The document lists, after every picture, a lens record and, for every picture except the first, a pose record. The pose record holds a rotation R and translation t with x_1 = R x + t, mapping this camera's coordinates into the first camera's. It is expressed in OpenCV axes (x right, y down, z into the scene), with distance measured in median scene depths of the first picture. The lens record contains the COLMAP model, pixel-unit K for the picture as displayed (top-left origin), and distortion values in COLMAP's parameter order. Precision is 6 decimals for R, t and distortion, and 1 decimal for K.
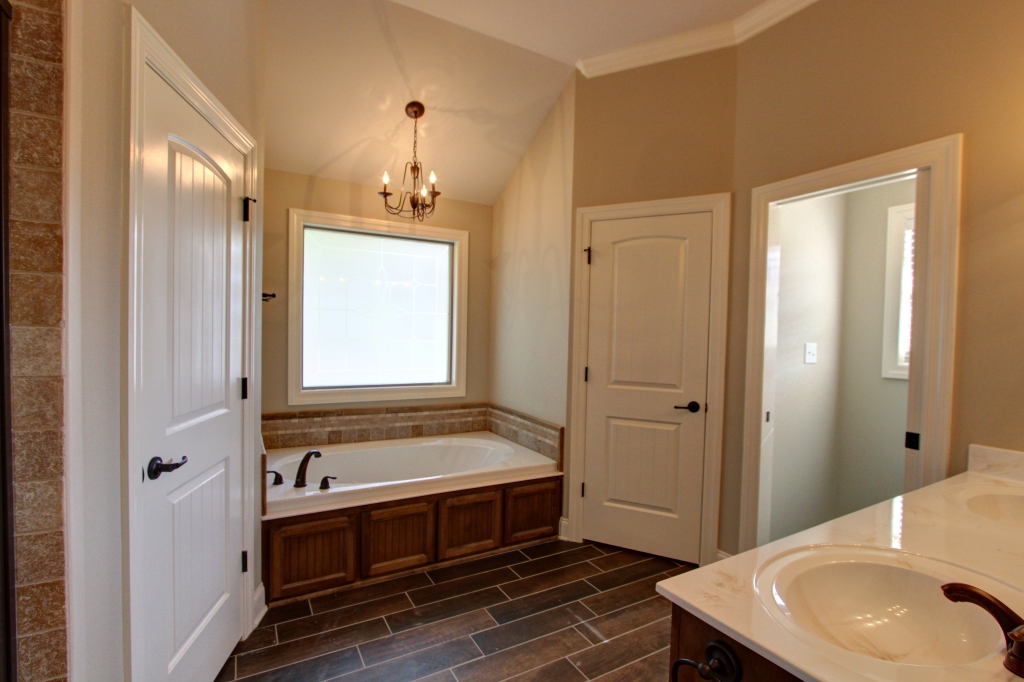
lens RADIAL K [[473.8, 0, 501.3], [0, 473.8, 348.6], [0, 0, 1]] dist [-0.016564, 0.000261]
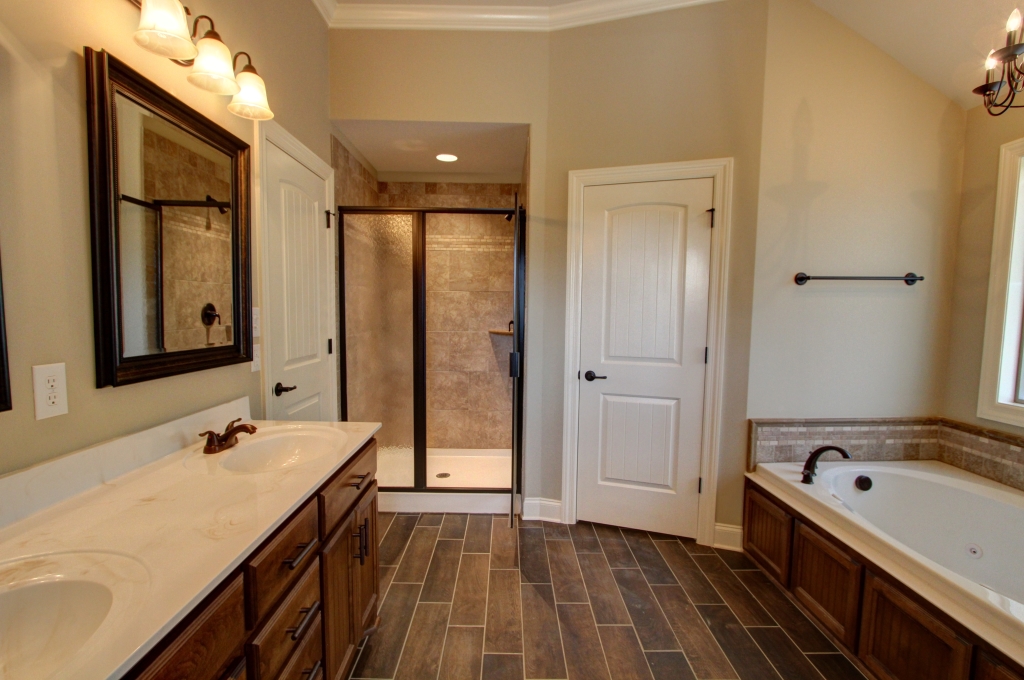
lens RADIAL K [[473.8, 0, 511.3], [0, 473.8, 347.9], [0, 0, 1]] dist [-0.016564, 0.000261]
pose [[-0.470533, 0.041903, -0.881387, 0.611508], [-0.051927, 0.995826, 0.075065, -0.004688], [0.880853, 0.081088, -0.466393, 0.791717]]
